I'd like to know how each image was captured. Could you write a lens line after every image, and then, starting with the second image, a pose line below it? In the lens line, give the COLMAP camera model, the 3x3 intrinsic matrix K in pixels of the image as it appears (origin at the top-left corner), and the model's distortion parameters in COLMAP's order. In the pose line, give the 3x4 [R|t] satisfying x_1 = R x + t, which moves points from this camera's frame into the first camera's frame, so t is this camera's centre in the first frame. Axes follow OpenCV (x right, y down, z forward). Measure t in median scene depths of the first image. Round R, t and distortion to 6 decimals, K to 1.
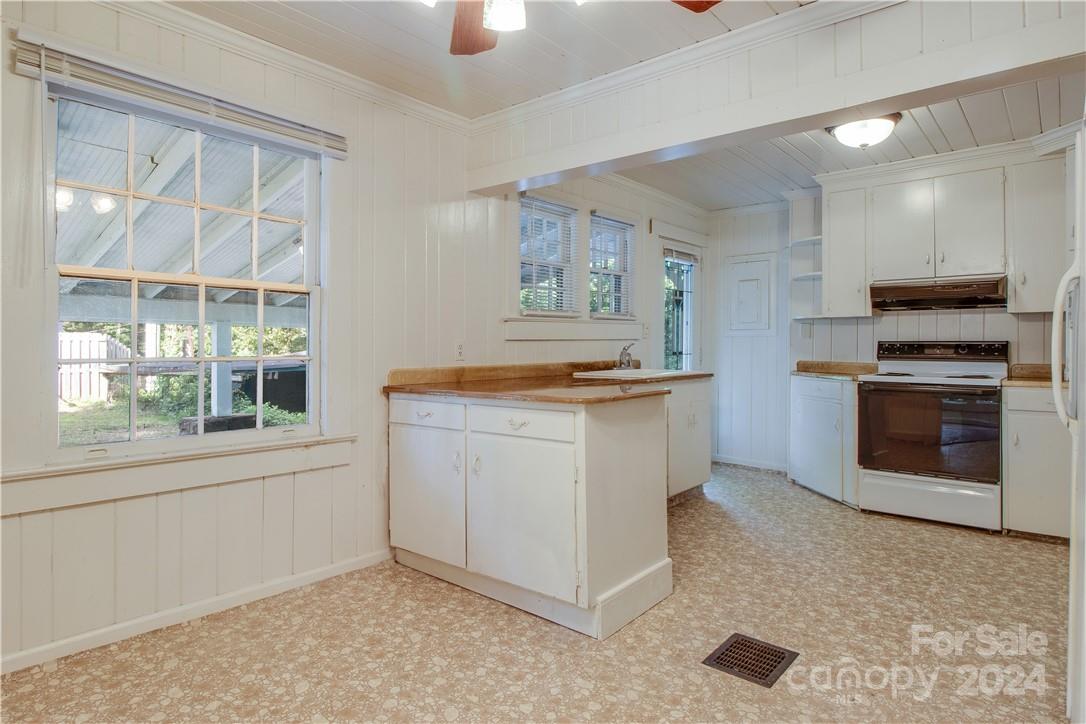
lens RADIAL K [[615.4, 0, 542.4], [0, 615.4, 358.7], [0, 0, 1]] dist [0.002979, -0.008783]
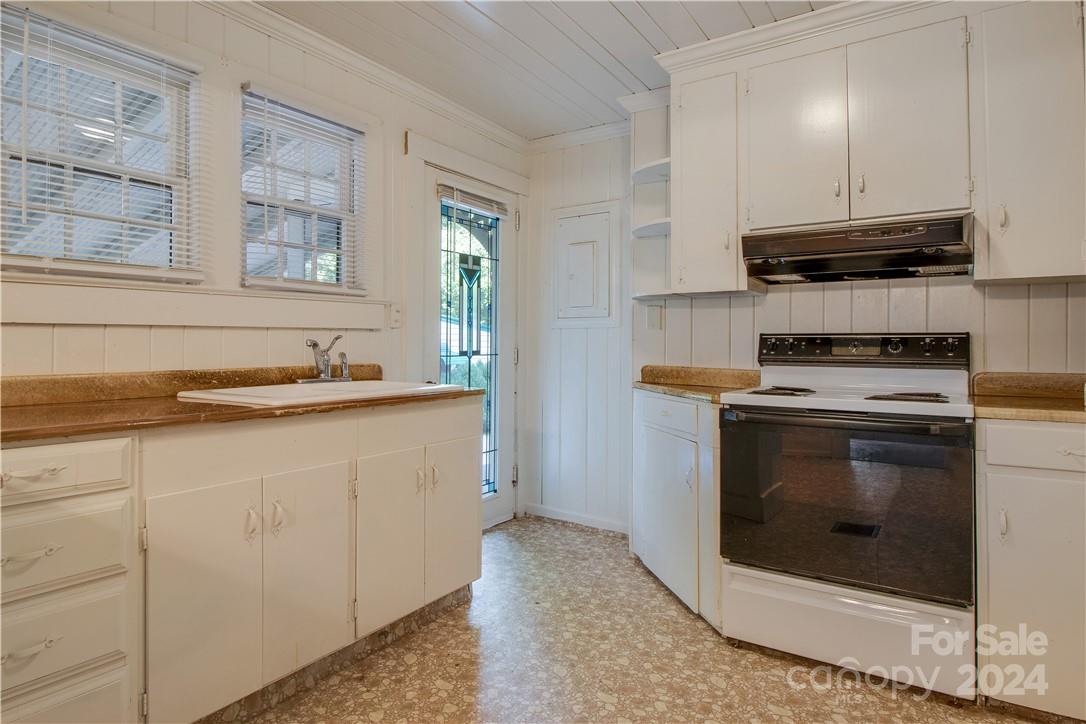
lens RADIAL K [[615.4, 0, 545.4], [0, 615.4, 350.8], [0, 0, 1]] dist [0.002979, -0.008783]
pose [[0.992796, 0.000954, 0.119811, 0.275259], [0.000543, 0.999922, -0.012462, -0.004272], [-0.119814, 0.012437, 0.992718, 0.444643]]
